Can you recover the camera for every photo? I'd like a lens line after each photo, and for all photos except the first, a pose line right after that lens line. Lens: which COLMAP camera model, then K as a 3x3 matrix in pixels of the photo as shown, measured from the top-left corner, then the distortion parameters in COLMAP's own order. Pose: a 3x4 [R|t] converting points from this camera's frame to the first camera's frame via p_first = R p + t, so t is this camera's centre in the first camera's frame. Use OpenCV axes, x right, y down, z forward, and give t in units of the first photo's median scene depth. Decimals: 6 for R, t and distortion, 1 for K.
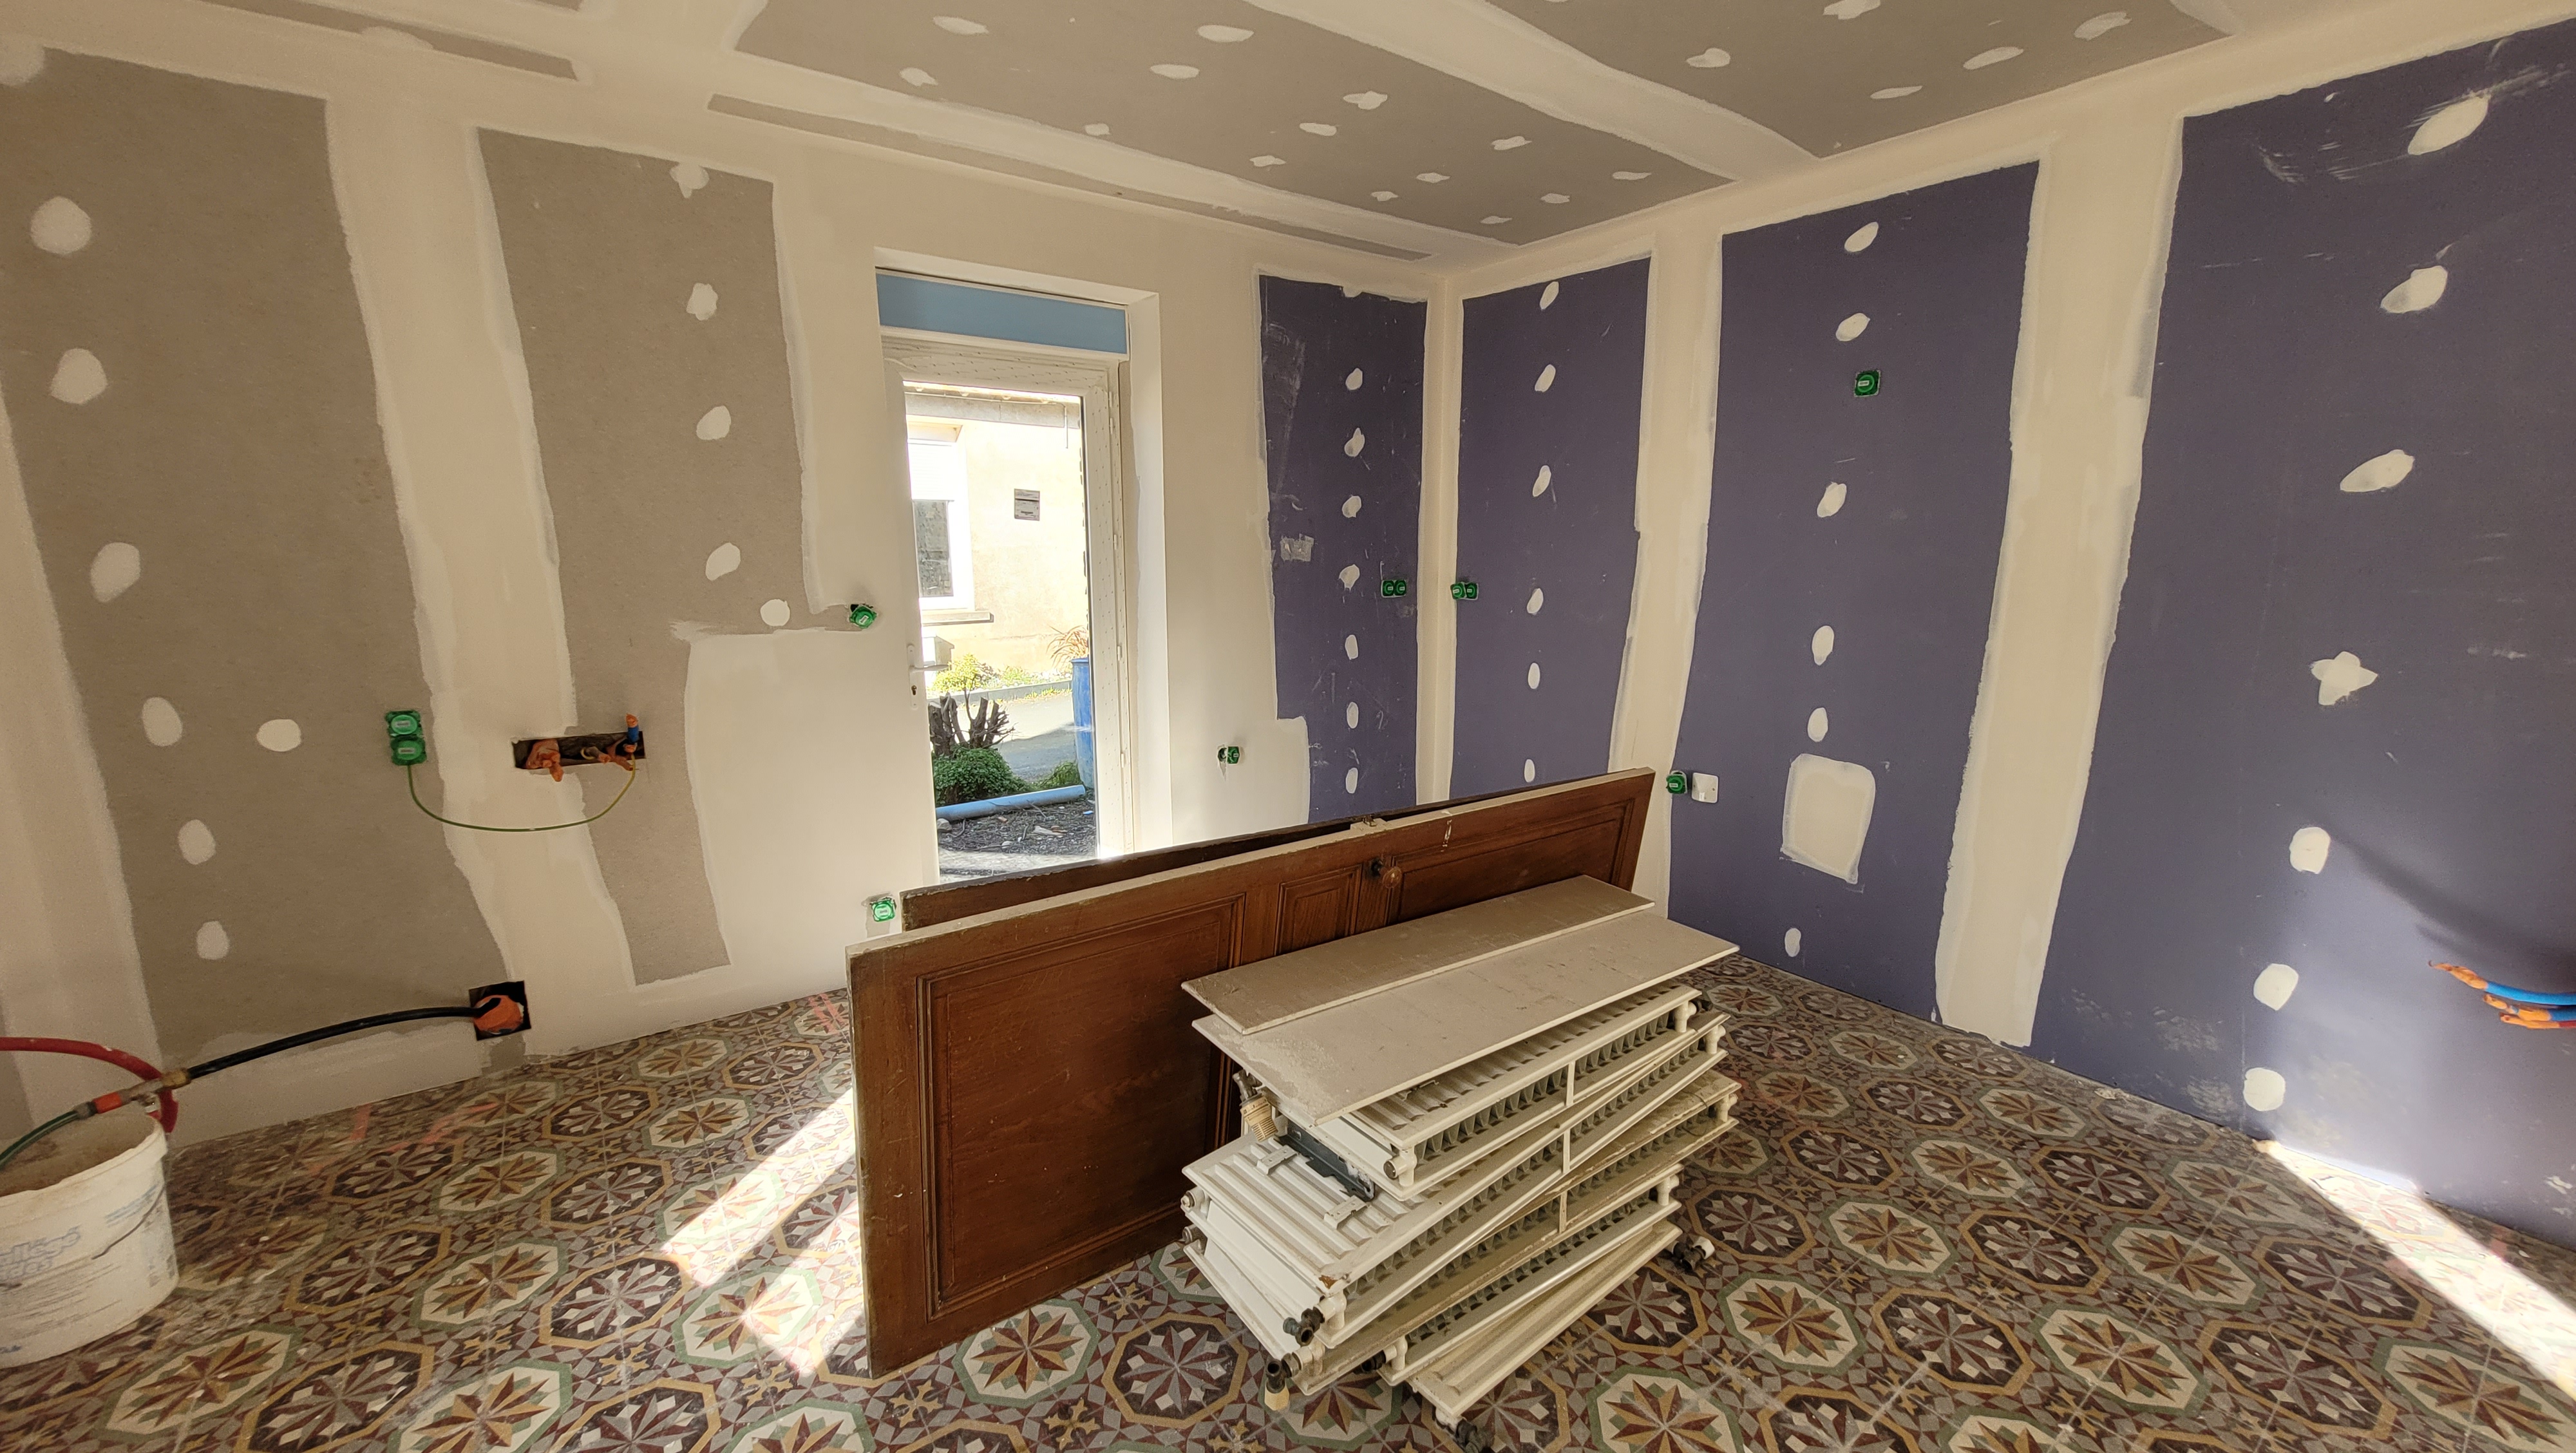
lens RADIAL K [[1004.6, 0, 1291.9], [0, 1004.6, 725.5], [0, 0, 1]] dist [-0.000785, -0.000300]
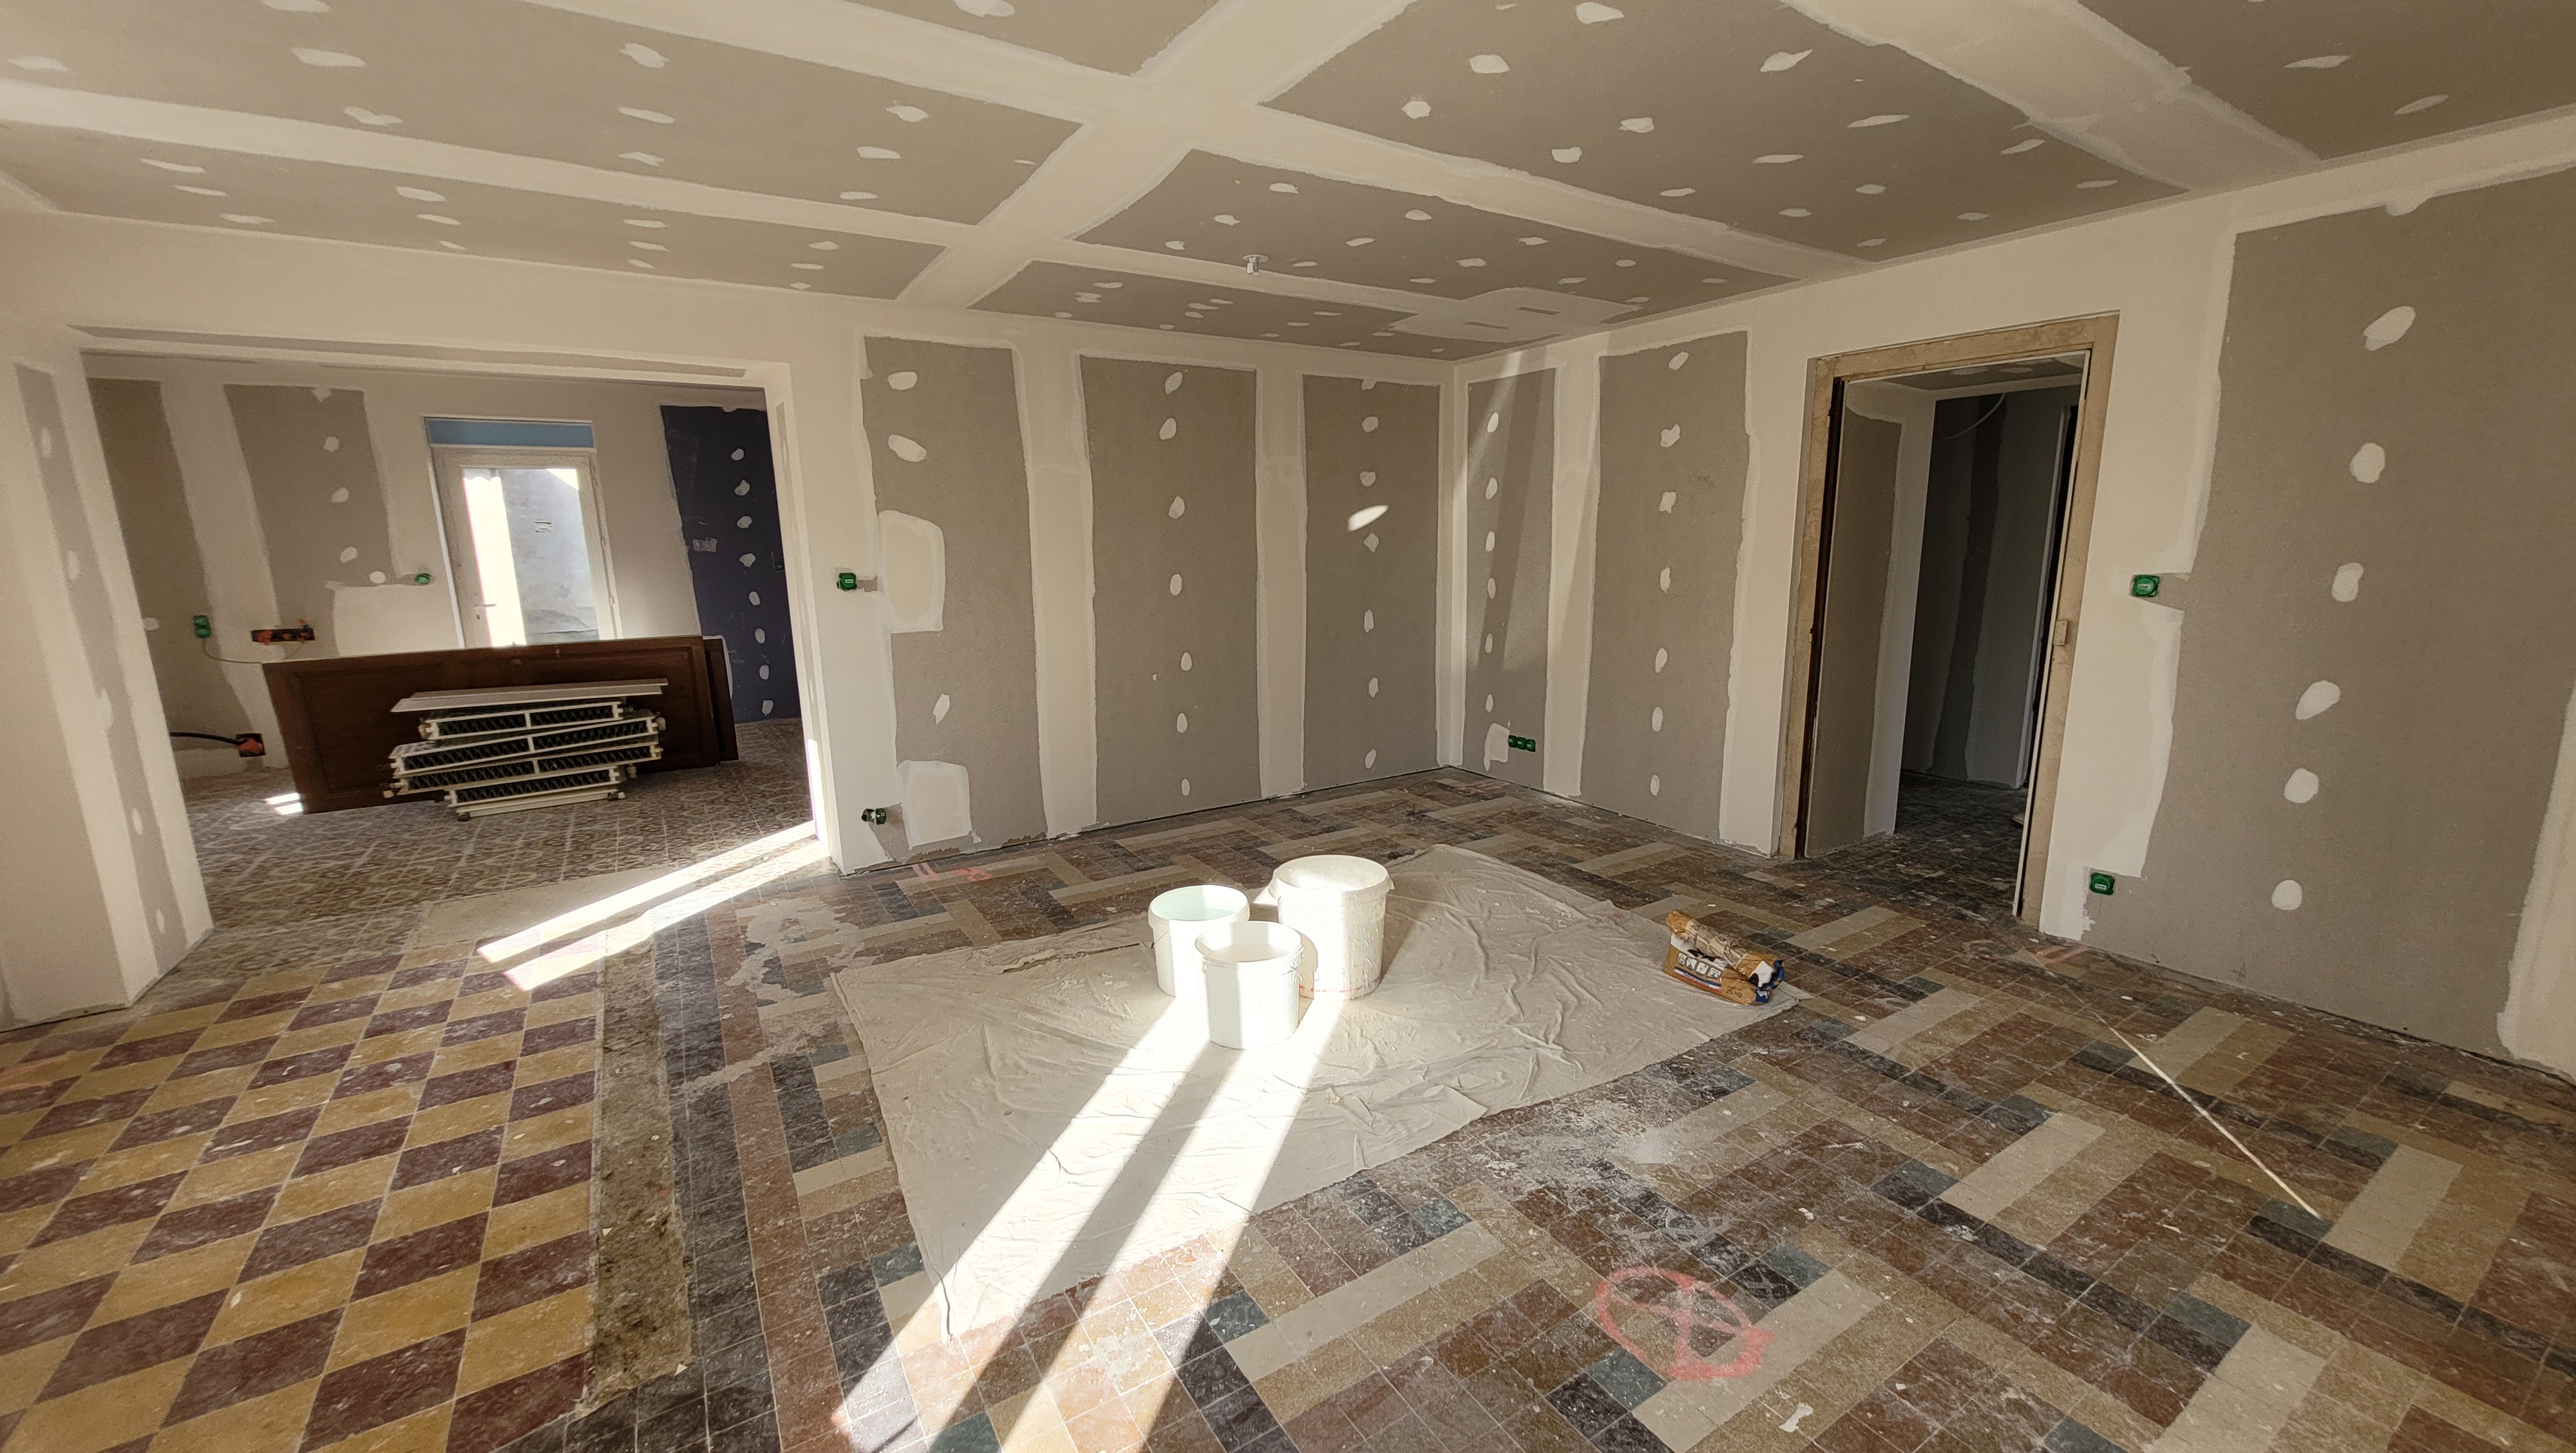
lens RADIAL K [[1004.6, 0, 1288.7], [0, 1004.6, 727.0], [0, 0, 1]] dist [-0.000785, -0.000300]
pose [[0.997463, -0.010776, -0.070368, 1.768663], [0.010327, 0.999924, -0.006734, 0.272905], [0.070435, 0.005990, 0.997498, -1.156092]]
